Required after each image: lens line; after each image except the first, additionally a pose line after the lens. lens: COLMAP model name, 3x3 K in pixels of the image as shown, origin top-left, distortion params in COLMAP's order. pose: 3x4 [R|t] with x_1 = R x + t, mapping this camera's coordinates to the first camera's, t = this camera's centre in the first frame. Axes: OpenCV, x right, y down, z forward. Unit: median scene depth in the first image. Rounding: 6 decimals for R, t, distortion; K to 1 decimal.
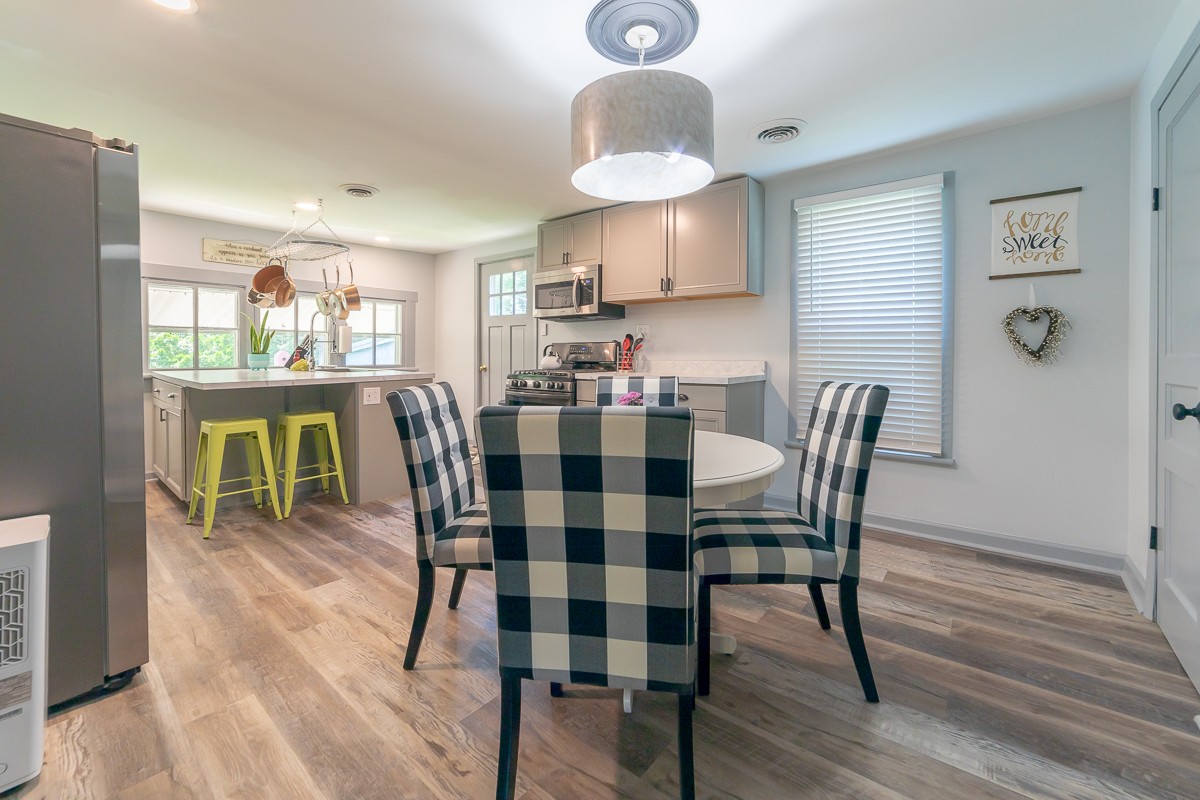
lens RADIAL K [[475.2, 0, 604.7], [0, 475.2, 393.7], [0, 0, 1]] dist [-0.000680, 0.000073]
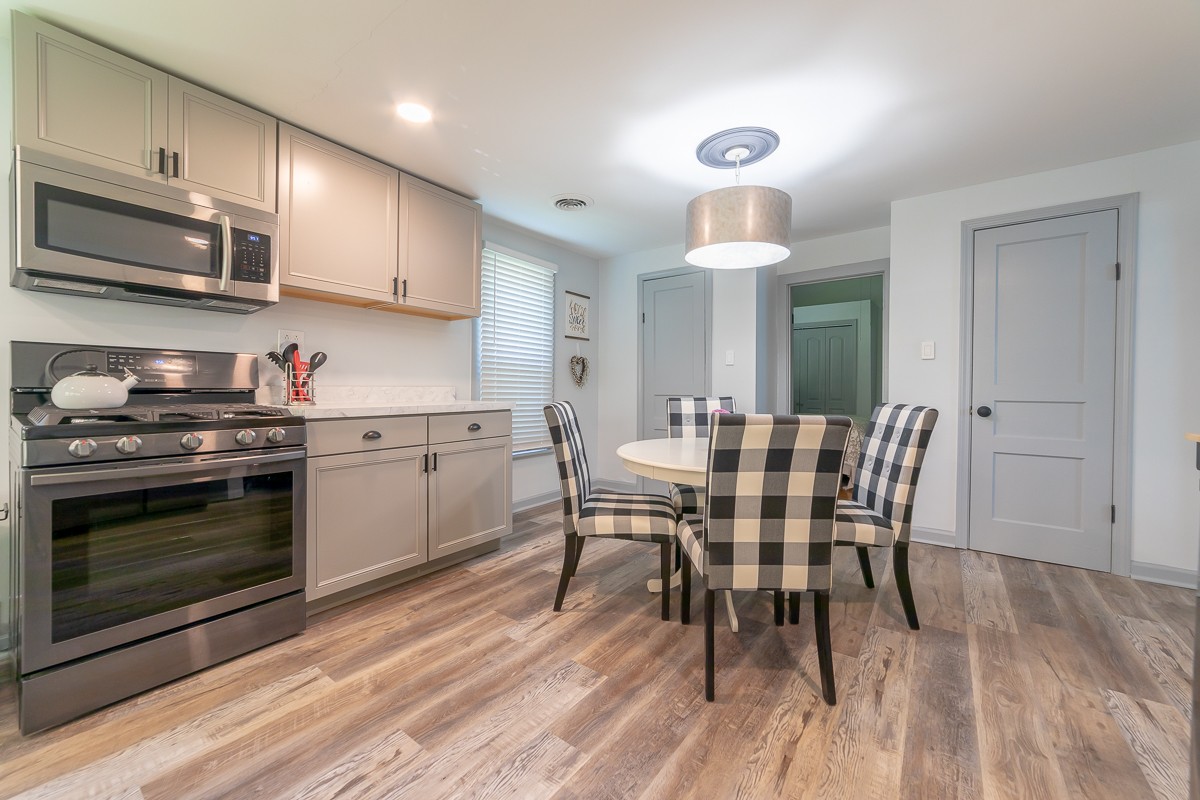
lens RADIAL K [[475.2, 0, 604.7], [0, 475.2, 393.7], [0, 0, 1]] dist [-0.000680, 0.000073]
pose [[-0.051742, -0.010297, 0.998607, -1.129712], [0.085731, 0.996210, 0.014714, -0.068415], [-0.994974, 0.086373, -0.050663, 1.233863]]
